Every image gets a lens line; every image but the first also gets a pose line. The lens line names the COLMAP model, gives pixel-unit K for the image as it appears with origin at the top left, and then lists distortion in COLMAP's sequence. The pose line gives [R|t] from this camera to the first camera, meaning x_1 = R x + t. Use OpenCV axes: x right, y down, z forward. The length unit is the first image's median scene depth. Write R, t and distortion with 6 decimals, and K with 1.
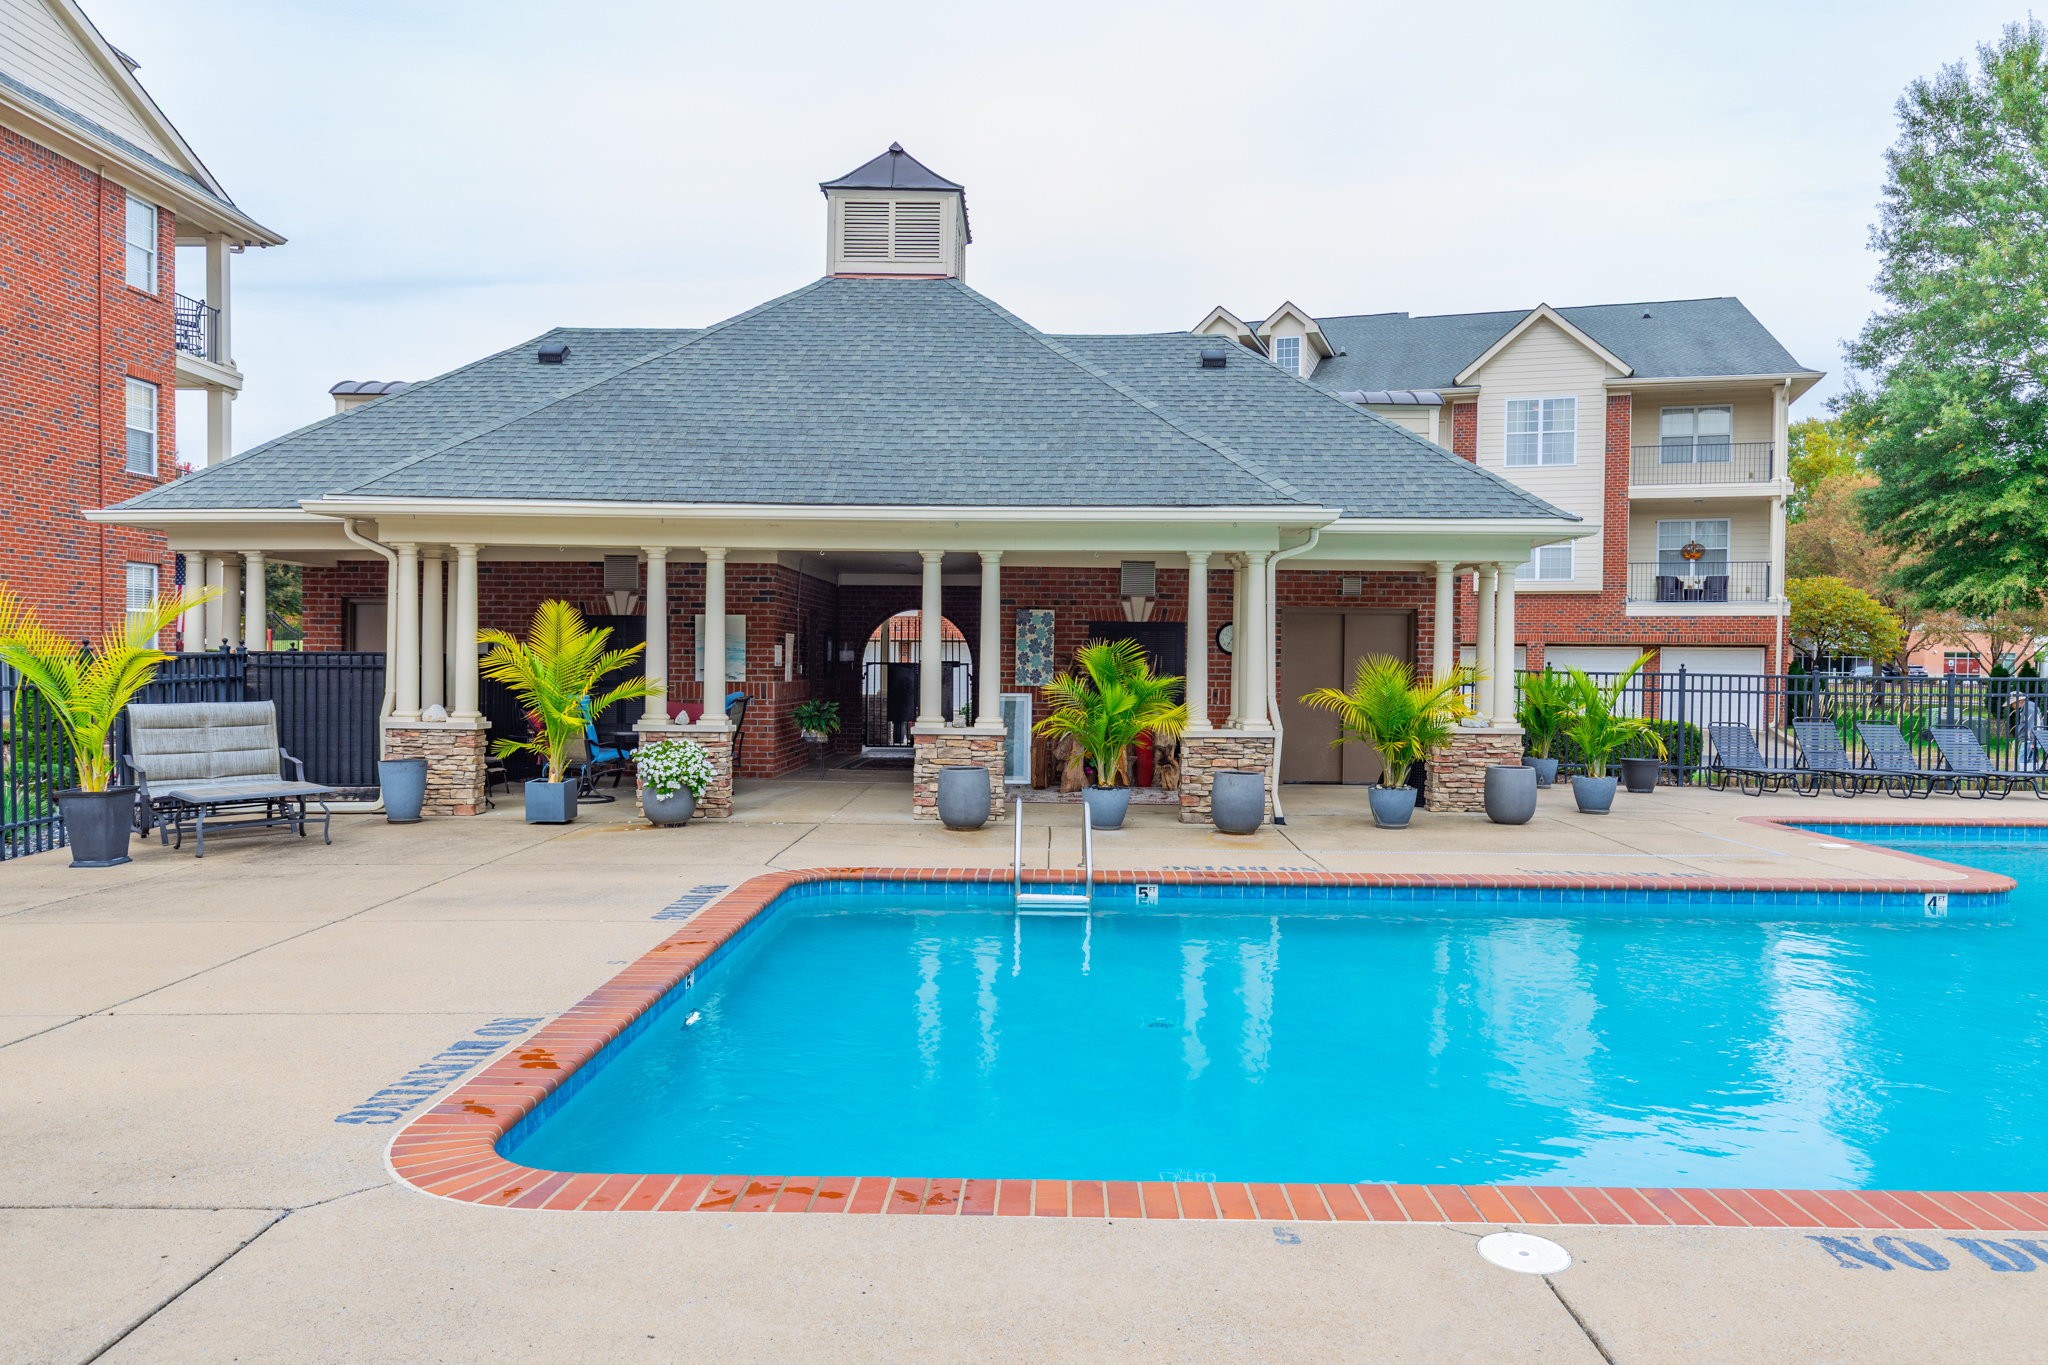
lens RADIAL K [[1383.5, 0, 1031.0], [0, 1383.5, 679.7], [0, 0, 1]] dist [-0.003319, 0.001350]
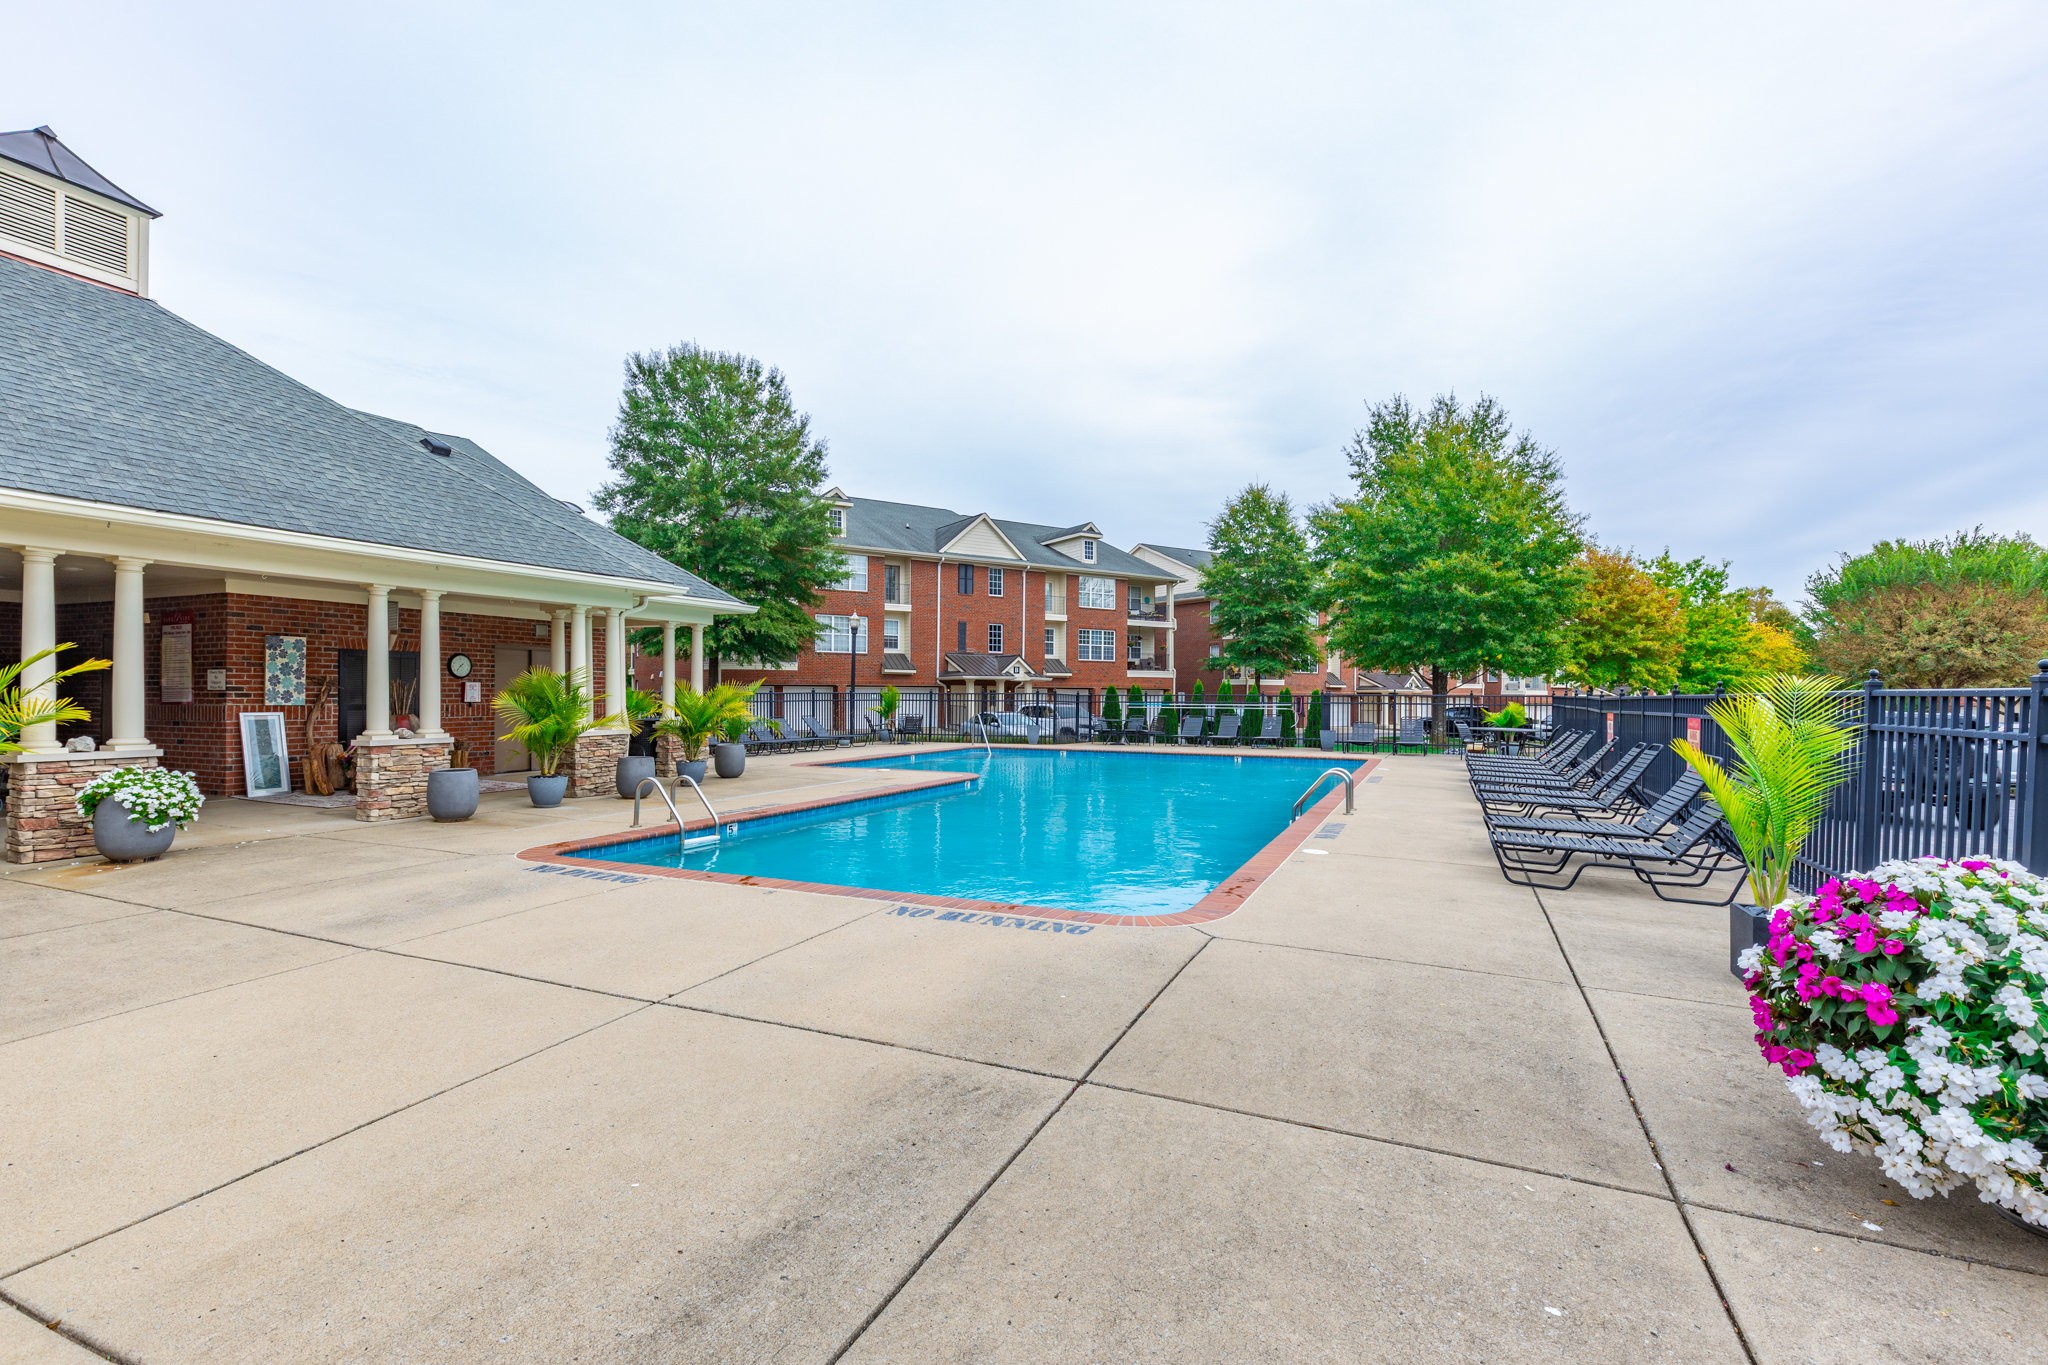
lens RADIAL K [[928.7, 0, 1023.5], [0, 928.7, 689.3], [0, 0, 1]] dist [0.004545, -0.000198]
pose [[0.397286, -0.004027, 0.917686, -0.450920], [0.014092, 0.999899, -0.001713, 0.001372], [-0.917587, 0.013613, 0.397303, 0.164637]]
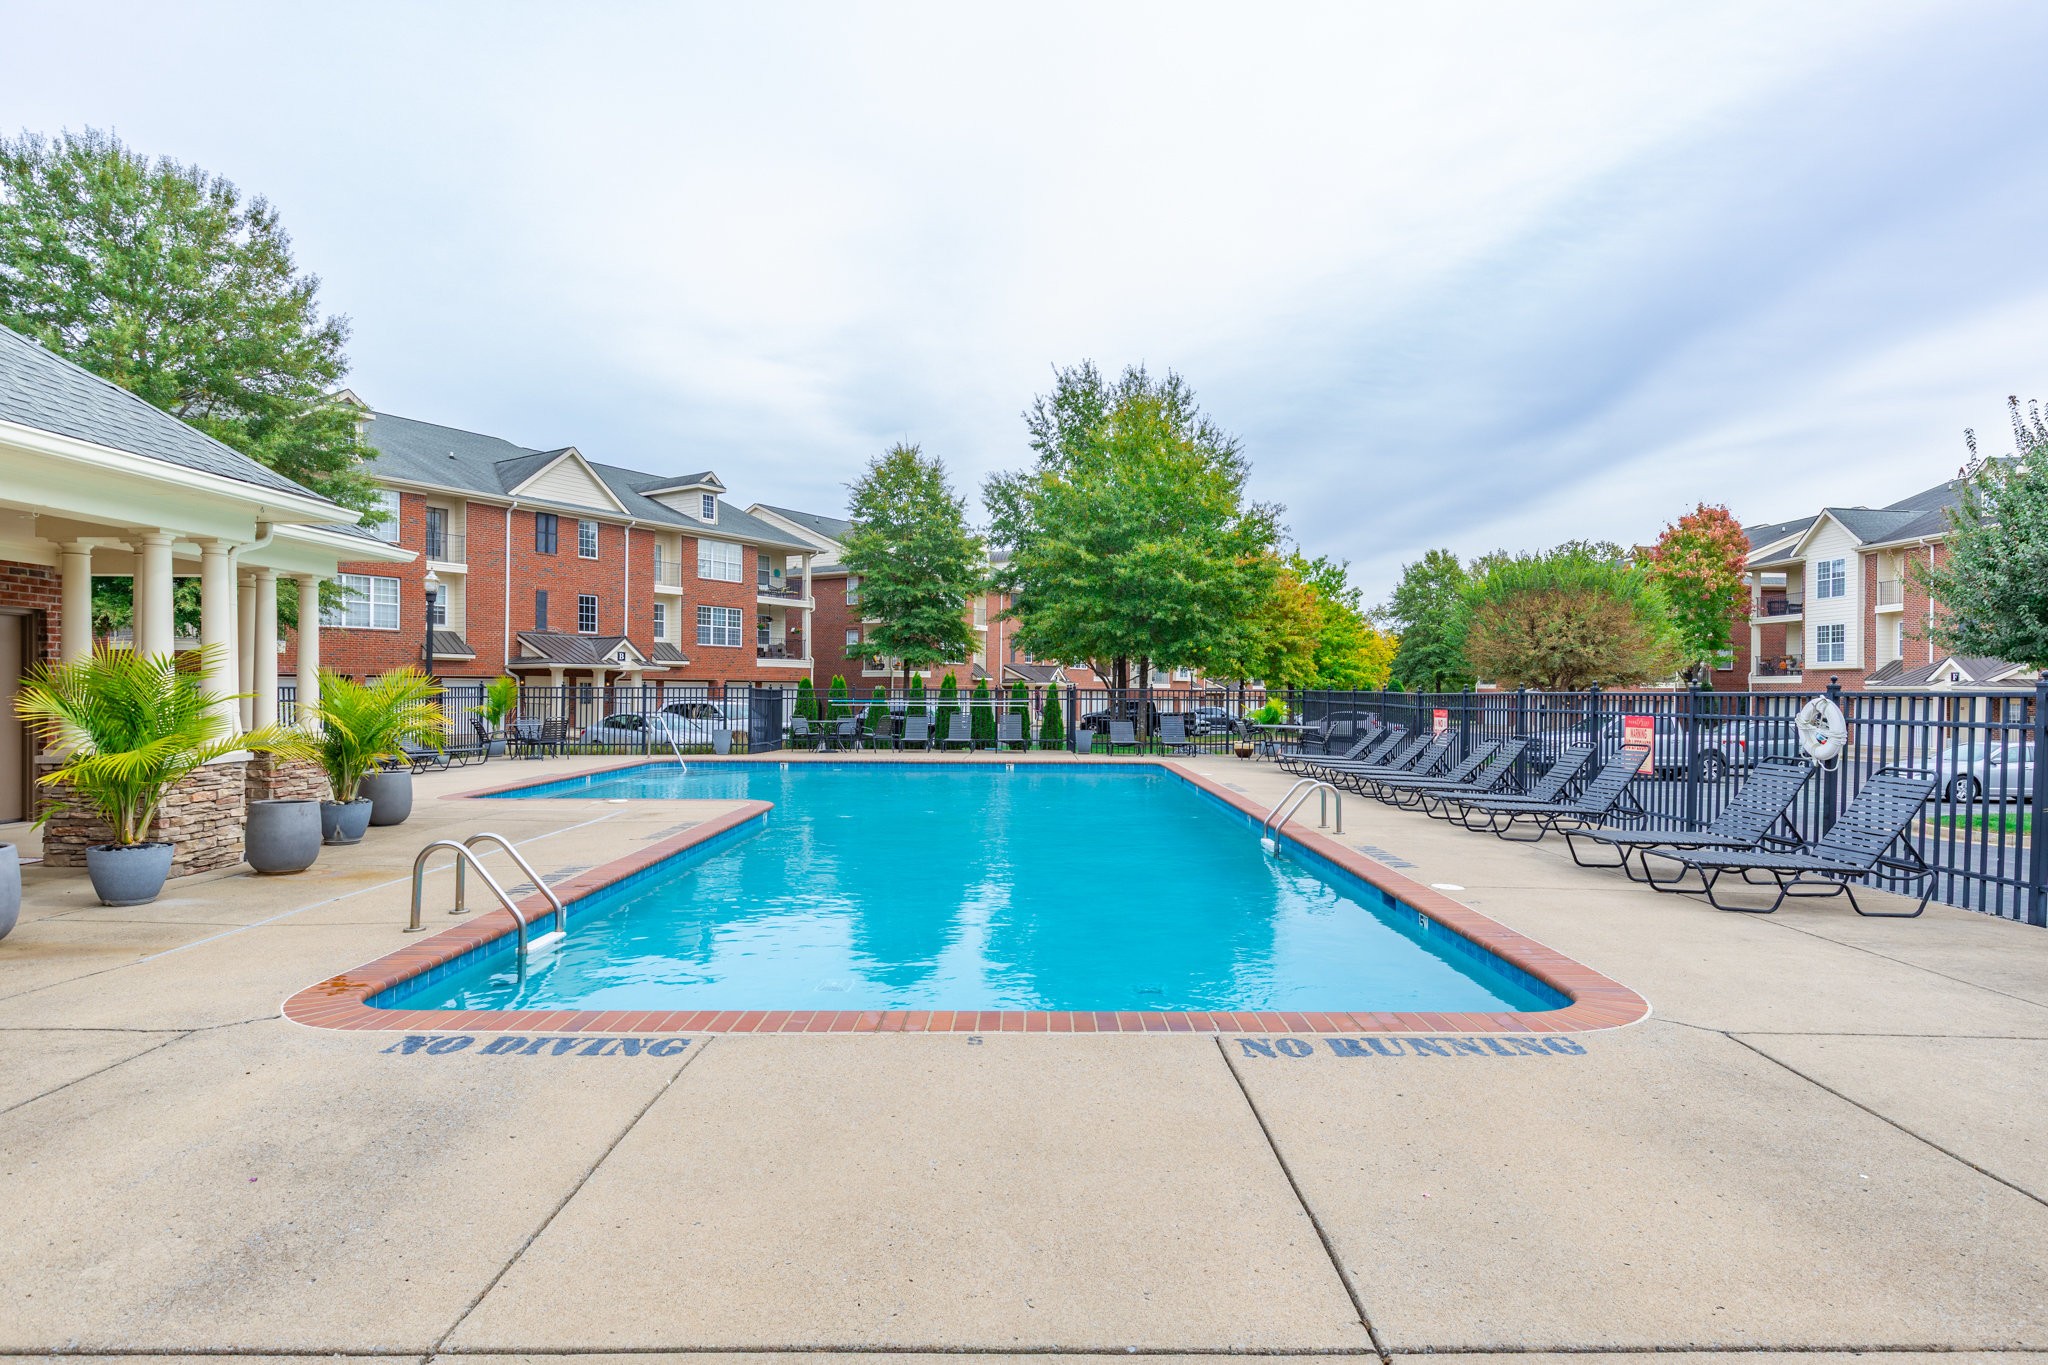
lens RADIAL K [[1071.7, 0, 1027.9], [0, 1071.7, 682.9], [0, 0, 1]] dist [0.005108, -0.002017]
pose [[-0.028041, -0.004884, 0.999595, -0.393040], [0.010446, 0.999932, 0.005179, -0.003508], [-0.999552, 0.010587, -0.027988, 0.419791]]
